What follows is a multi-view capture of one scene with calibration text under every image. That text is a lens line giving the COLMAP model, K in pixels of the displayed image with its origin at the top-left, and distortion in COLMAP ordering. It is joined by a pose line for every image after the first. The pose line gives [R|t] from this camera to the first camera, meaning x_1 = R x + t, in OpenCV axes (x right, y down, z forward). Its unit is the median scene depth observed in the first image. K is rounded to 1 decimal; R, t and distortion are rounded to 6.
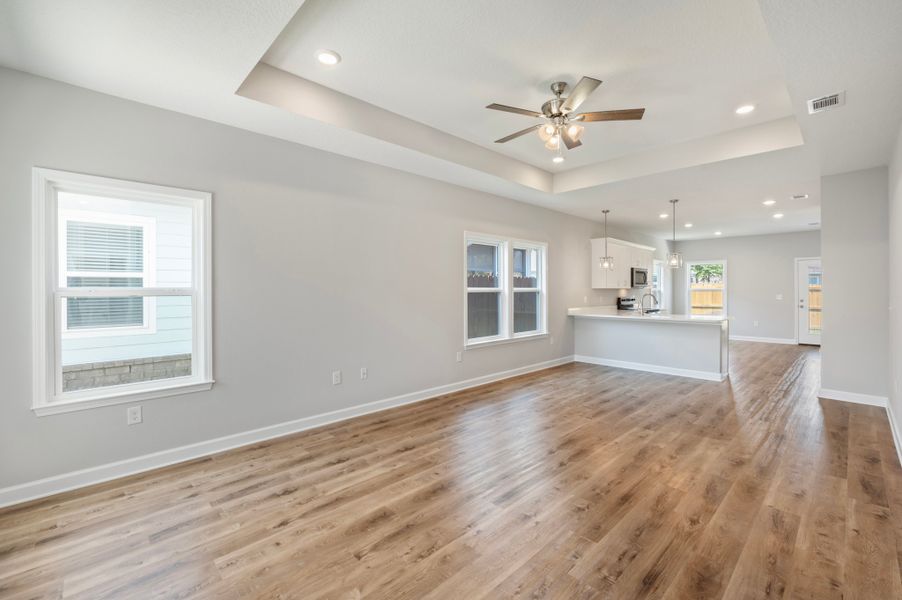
lens RADIAL K [[377.3, 0, 453.8], [0, 377.3, 287.7], [0, 0, 1]] dist [0.001395, 0.000087]
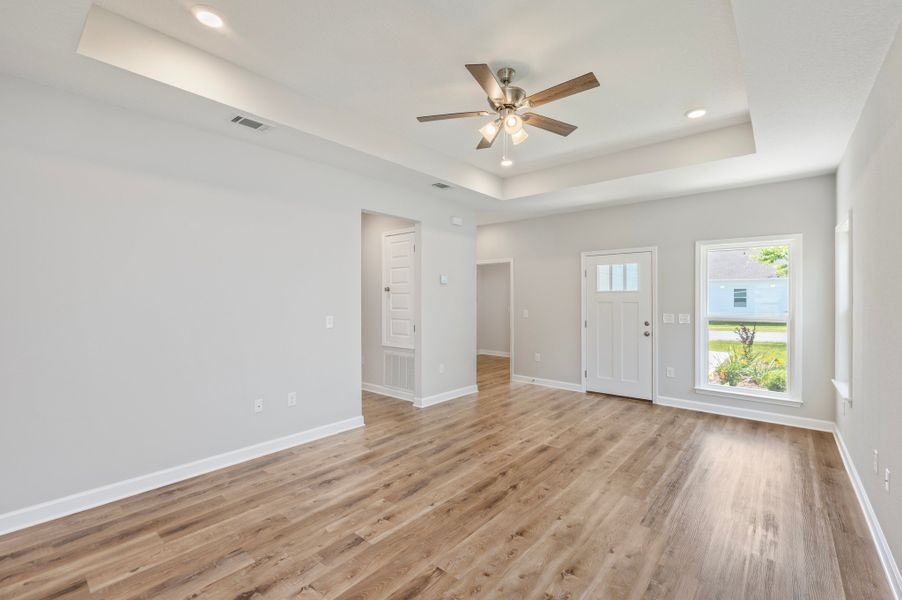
lens RADIAL K [[395.4, 0, 437.5], [0, 395.4, 298.1], [0, 0, 1]] dist [0.000037, -0.000316]
pose [[-0.997526, -0.001030, -0.070292, 0.465235], [-0.000510, 0.999972, -0.007406, -0.010468], [0.070298, -0.007352, -0.997499, 1.774710]]
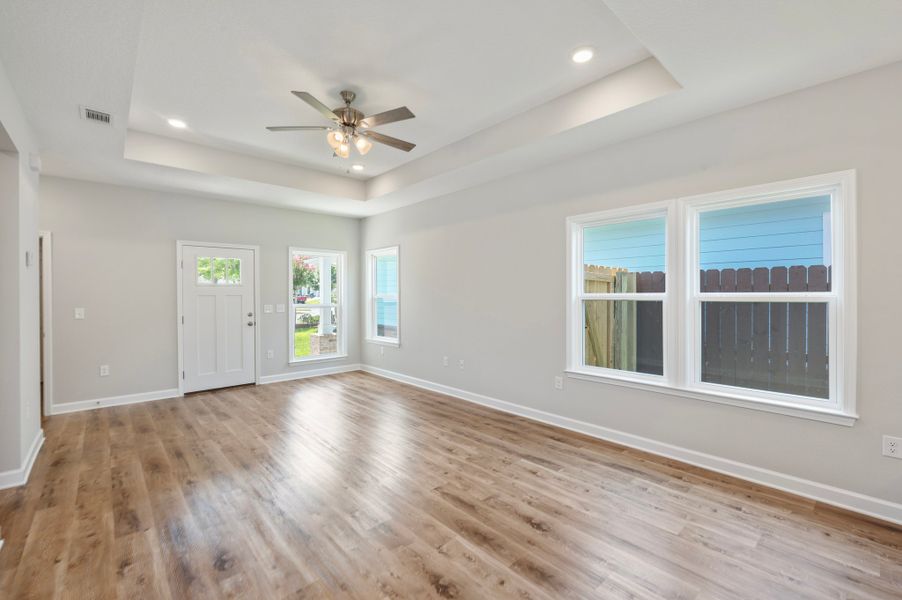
lens RADIAL K [[392.6, 0, 468.0], [0, 392.6, 296.9], [0, 0, 1]] dist [-0.002350, 0.000138]
pose [[-0.007165, 0.008056, -0.999942, 1.234212], [0.010770, 0.999910, 0.007979, -0.002442], [0.999916, -0.010712, -0.007251, 1.240260]]
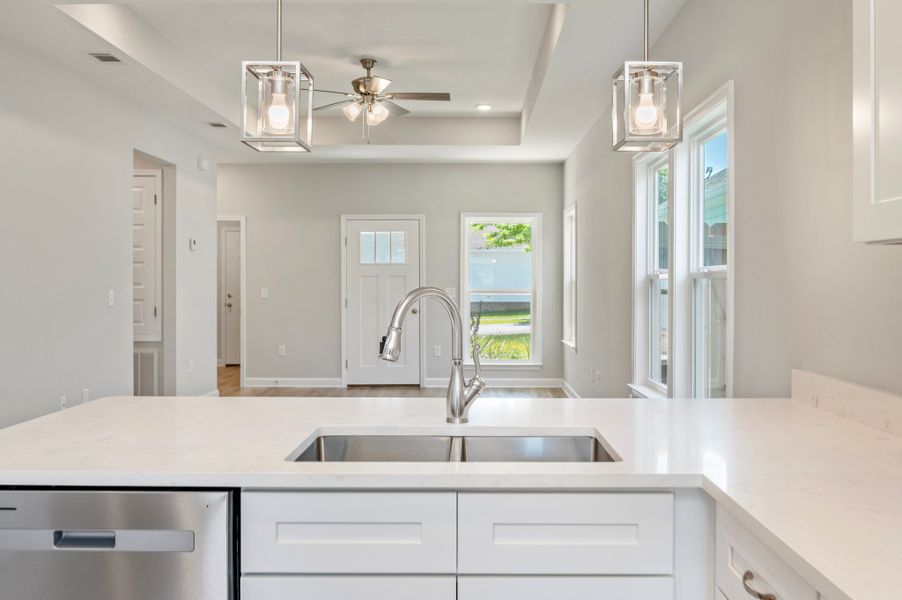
lens RADIAL K [[828.7, 0, 479.5], [0, 828.7, 284.1], [0, 0, 1]] dist [0.004651, 0.001086]
pose [[-0.695430, 0.002678, -0.718589, 1.480677], [0.005157, 0.999986, -0.001264, 0.027772], [0.718575, -0.004585, -0.695434, 2.483407]]
